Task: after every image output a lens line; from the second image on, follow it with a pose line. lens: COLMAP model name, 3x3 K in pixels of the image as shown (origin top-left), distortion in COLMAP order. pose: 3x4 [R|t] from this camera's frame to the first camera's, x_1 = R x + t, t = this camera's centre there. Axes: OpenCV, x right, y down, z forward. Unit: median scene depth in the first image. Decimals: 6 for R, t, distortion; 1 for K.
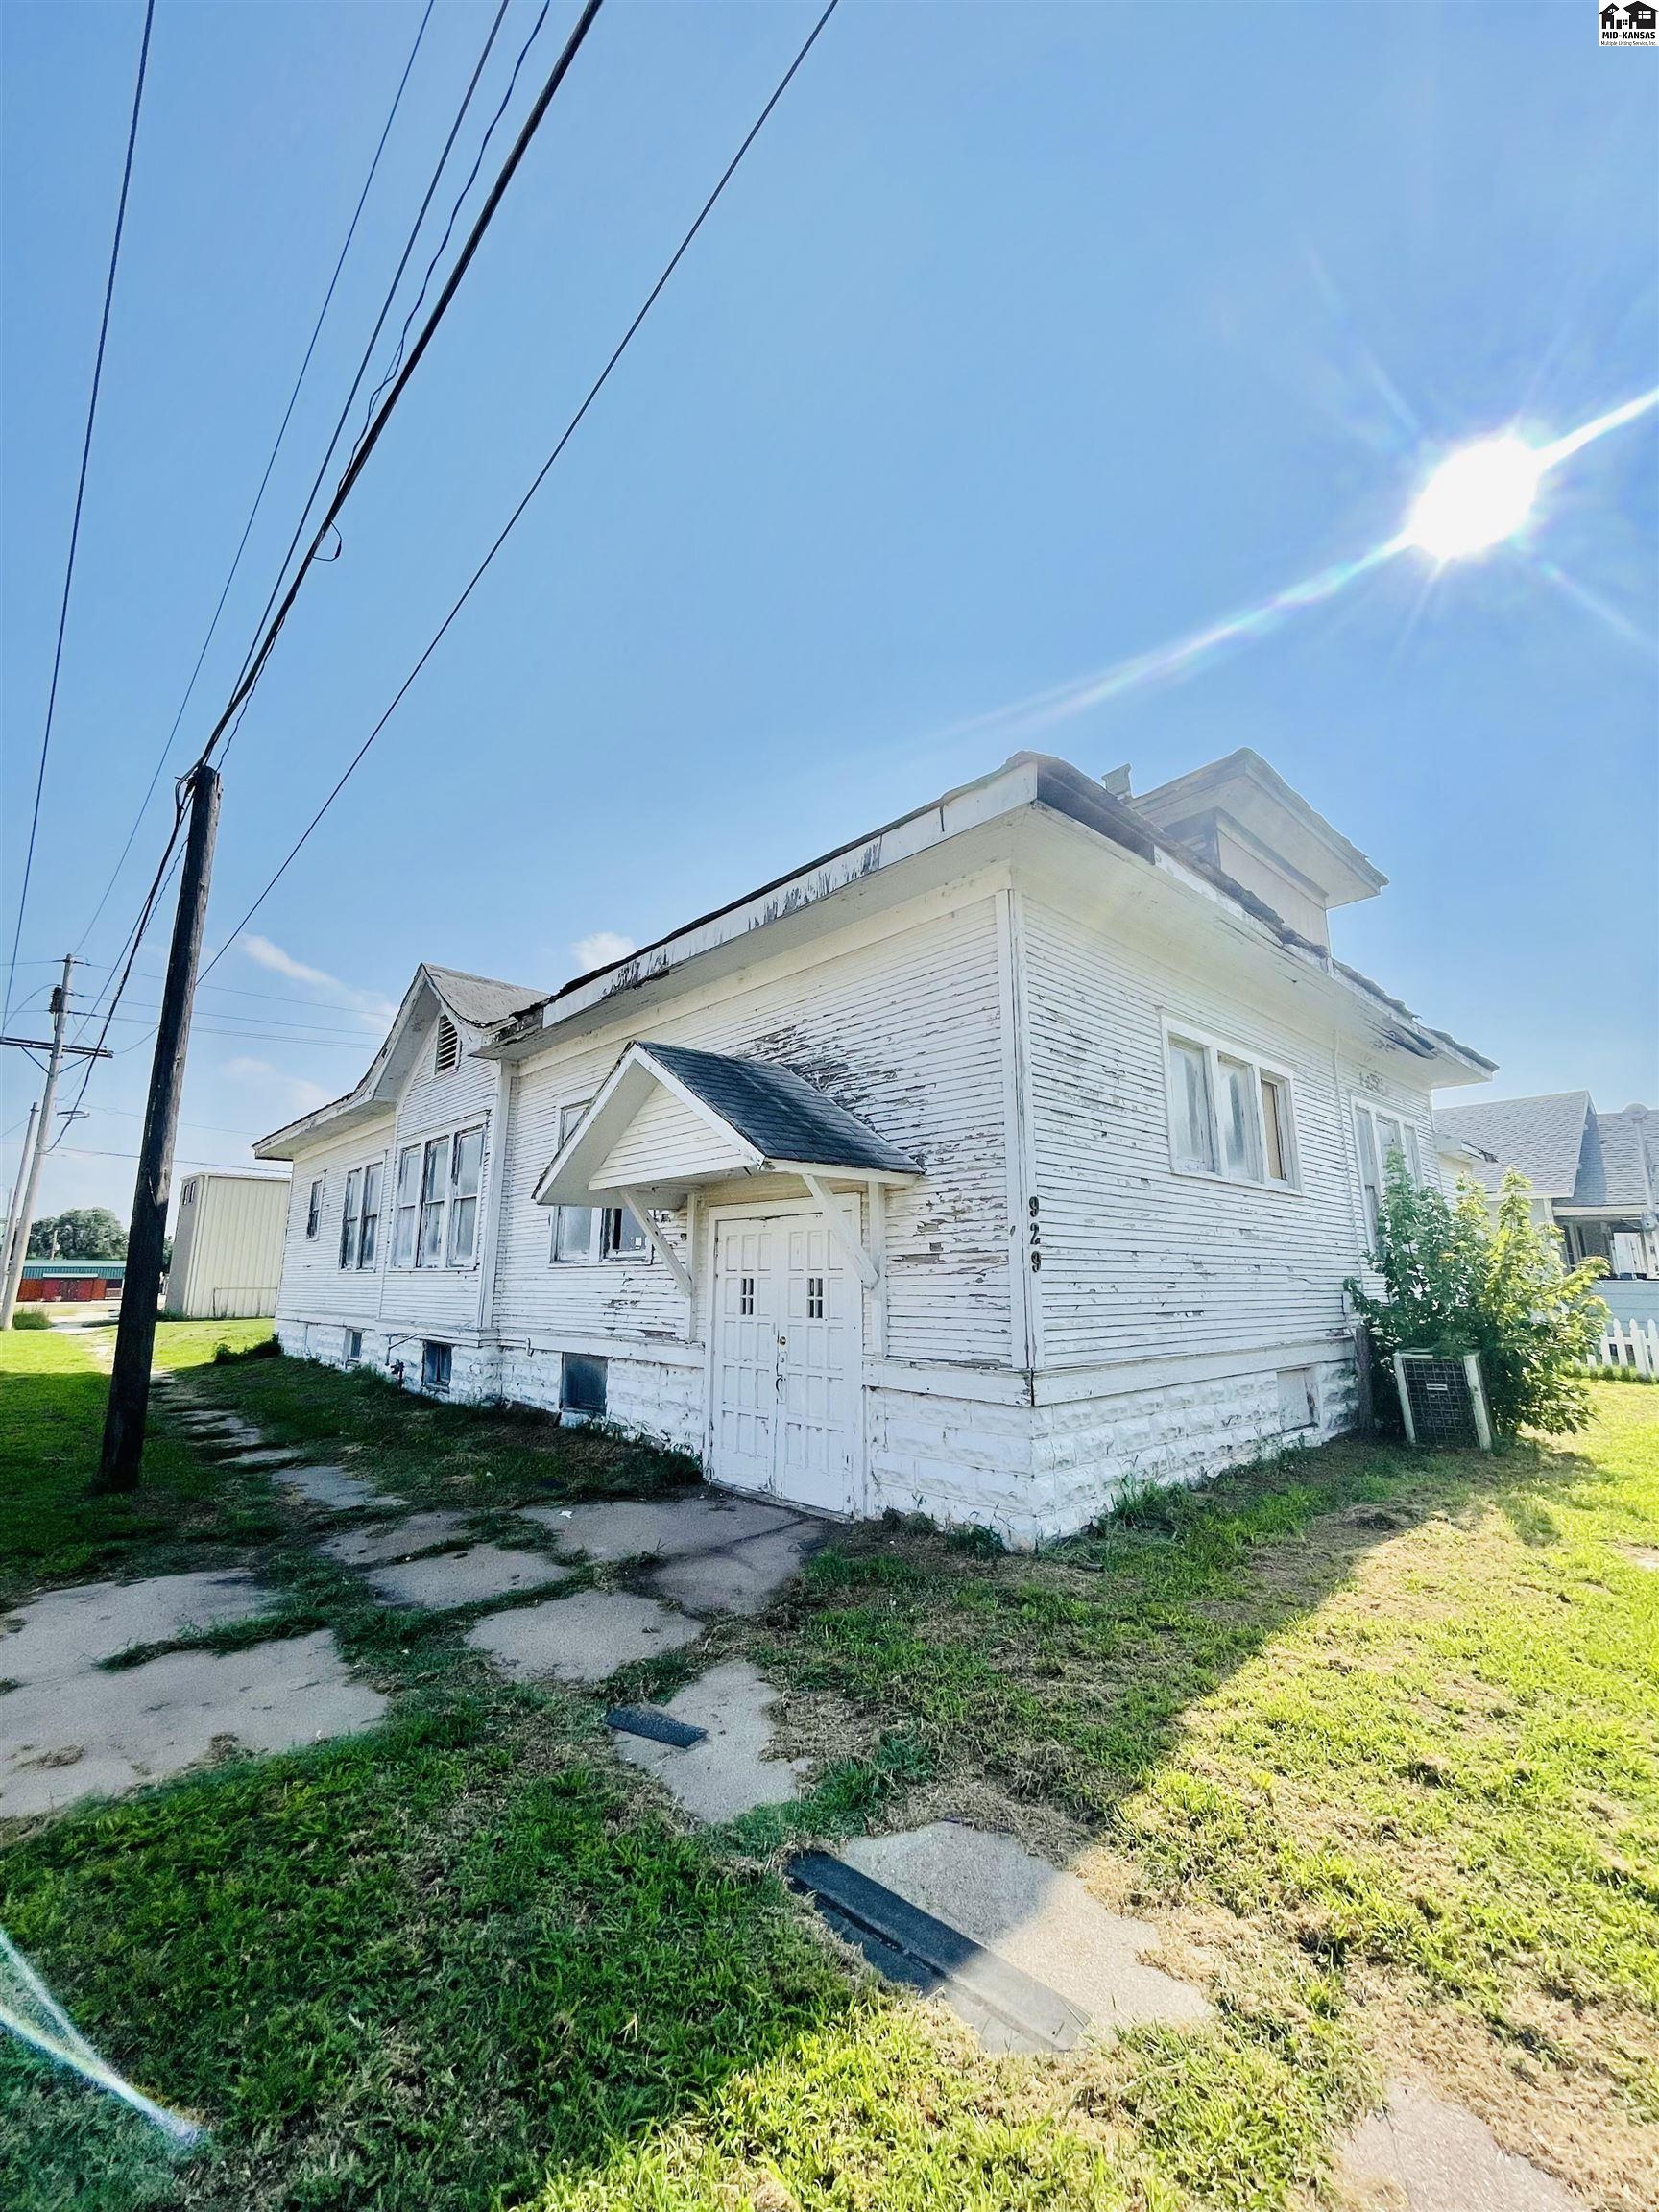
lens RADIAL K [[896.4, 0, 831.7], [0, 896.4, 1108.2], [0, 0, 1]] dist [-0.002673, 0.000532]
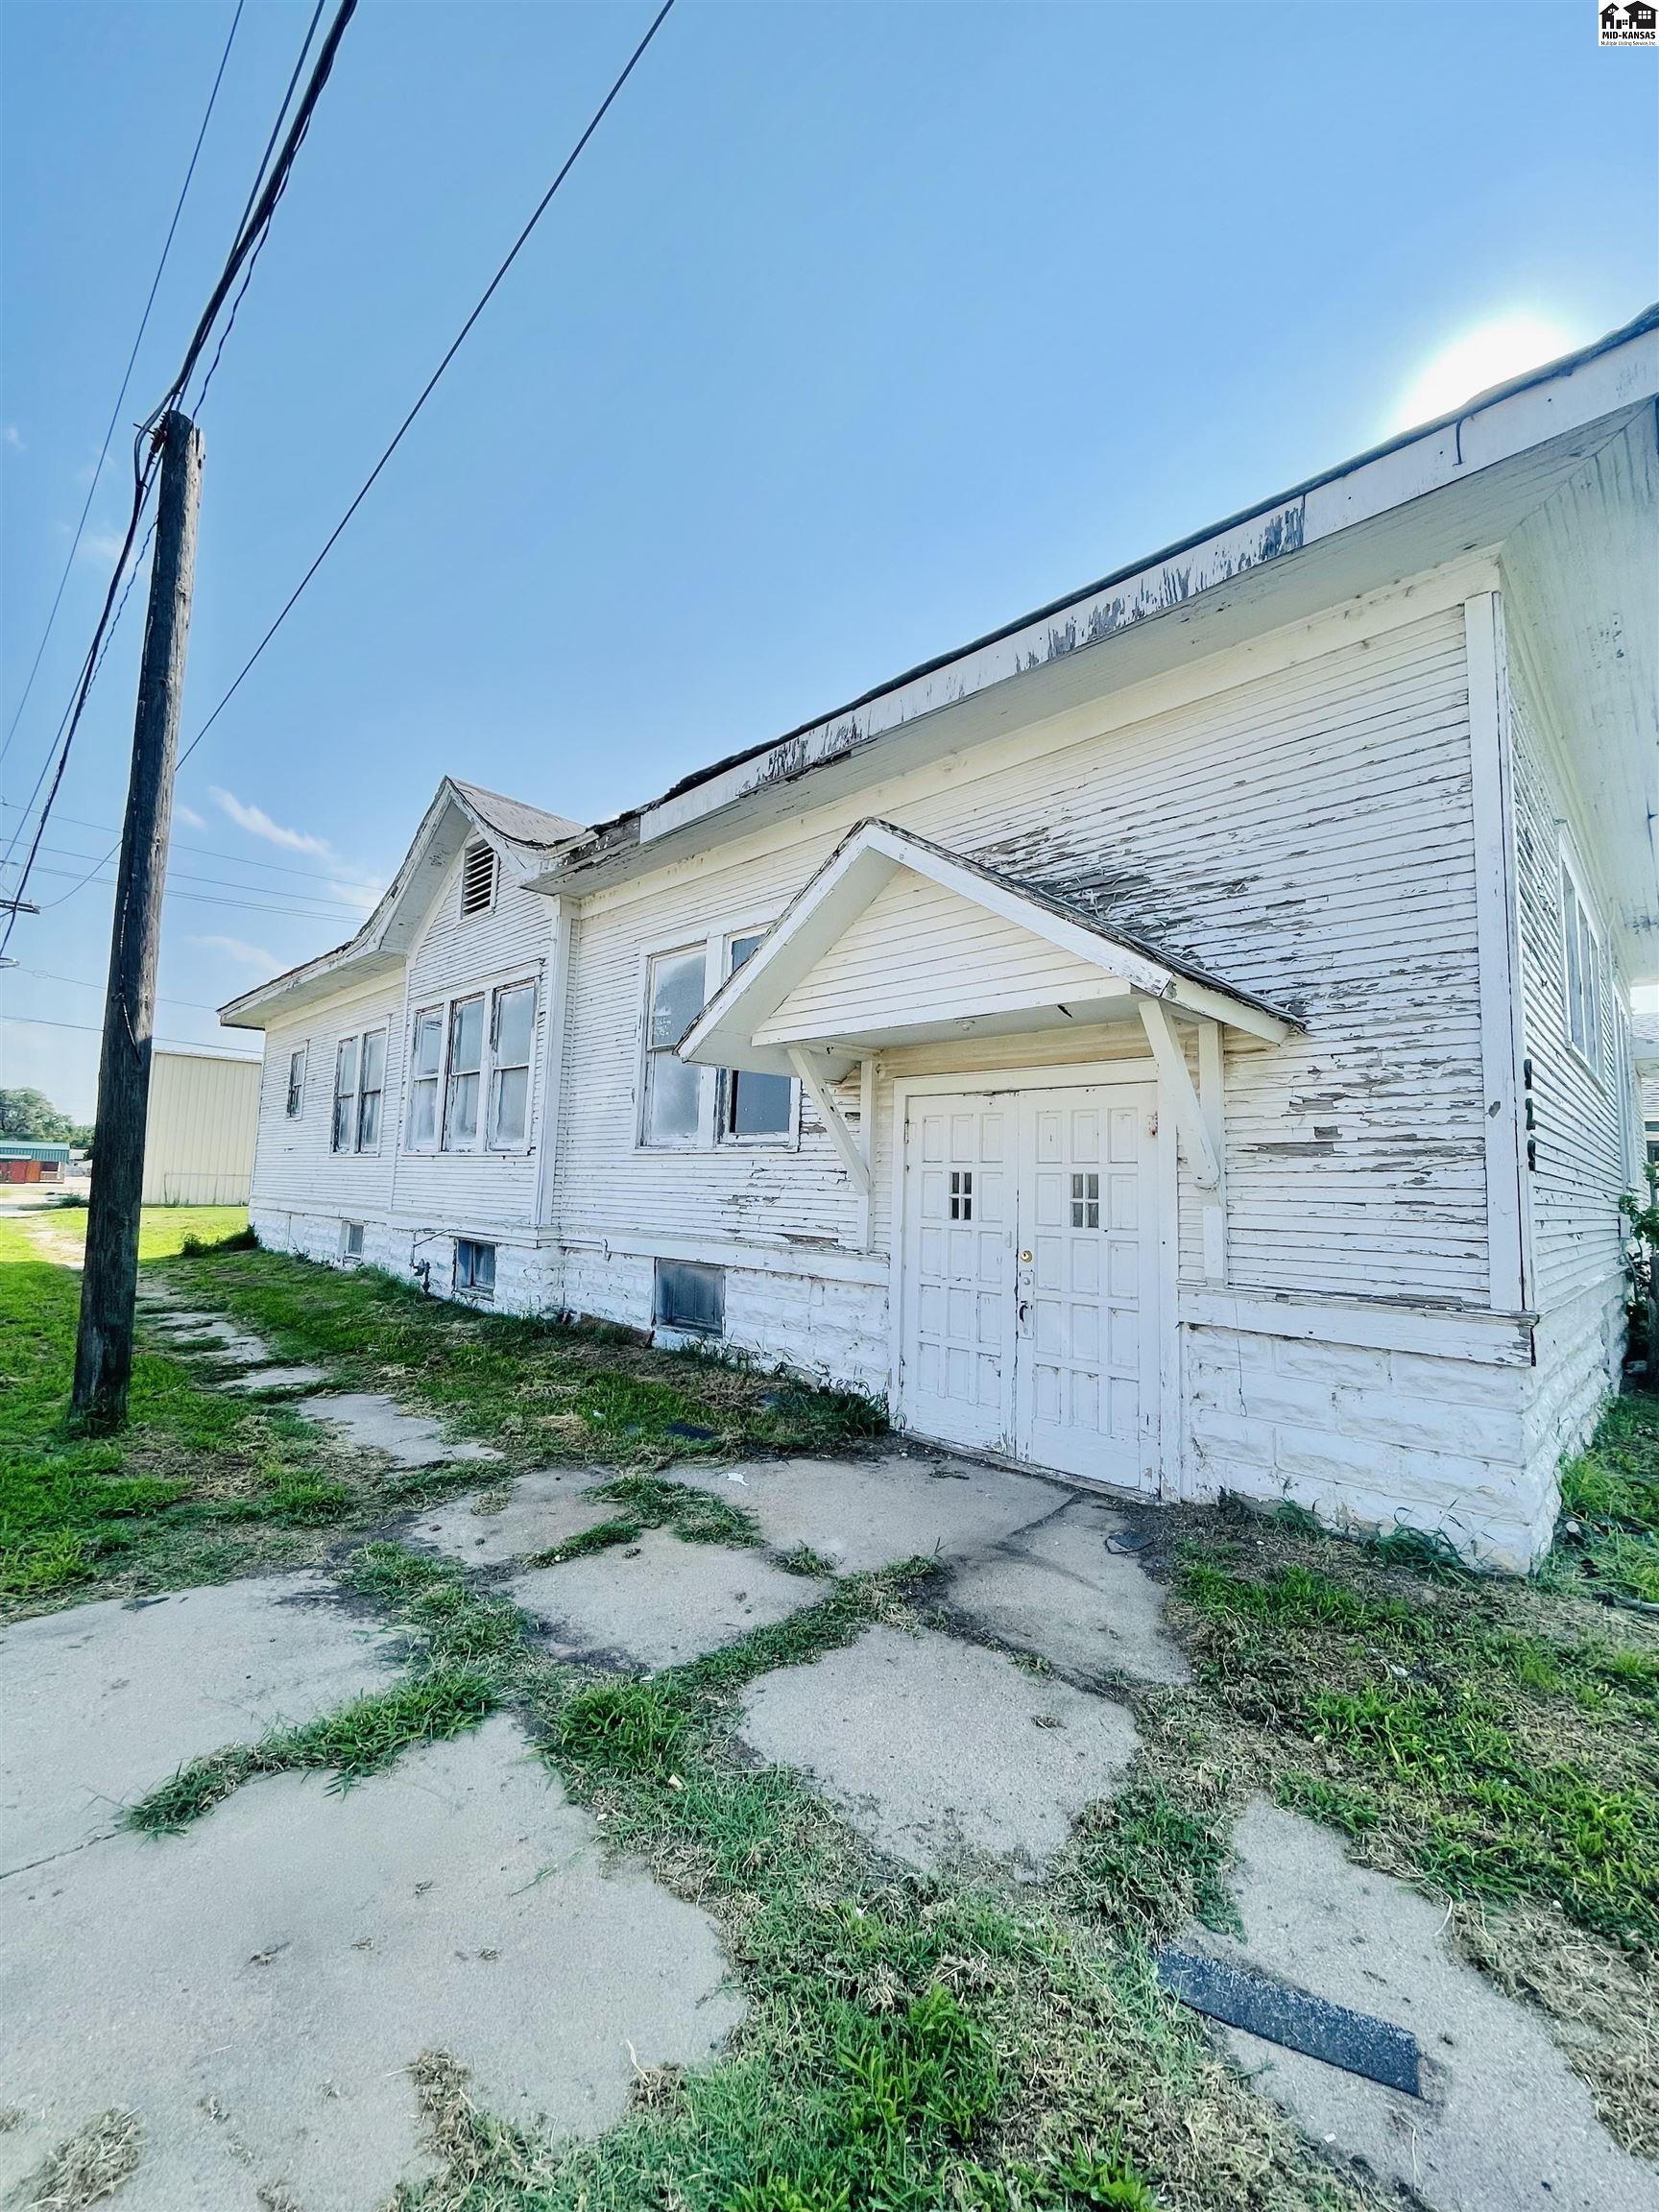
lens RADIAL K [[896.4, 0, 836.0], [0, 896.4, 1108.0], [0, 0, 1]] dist [-0.002673, 0.000532]
pose [[0.998121, 0.033089, 0.051573, -0.258938], [-0.038246, 0.994002, 0.102454, 0.069477], [-0.047873, -0.104234, 0.993400, 0.290007]]
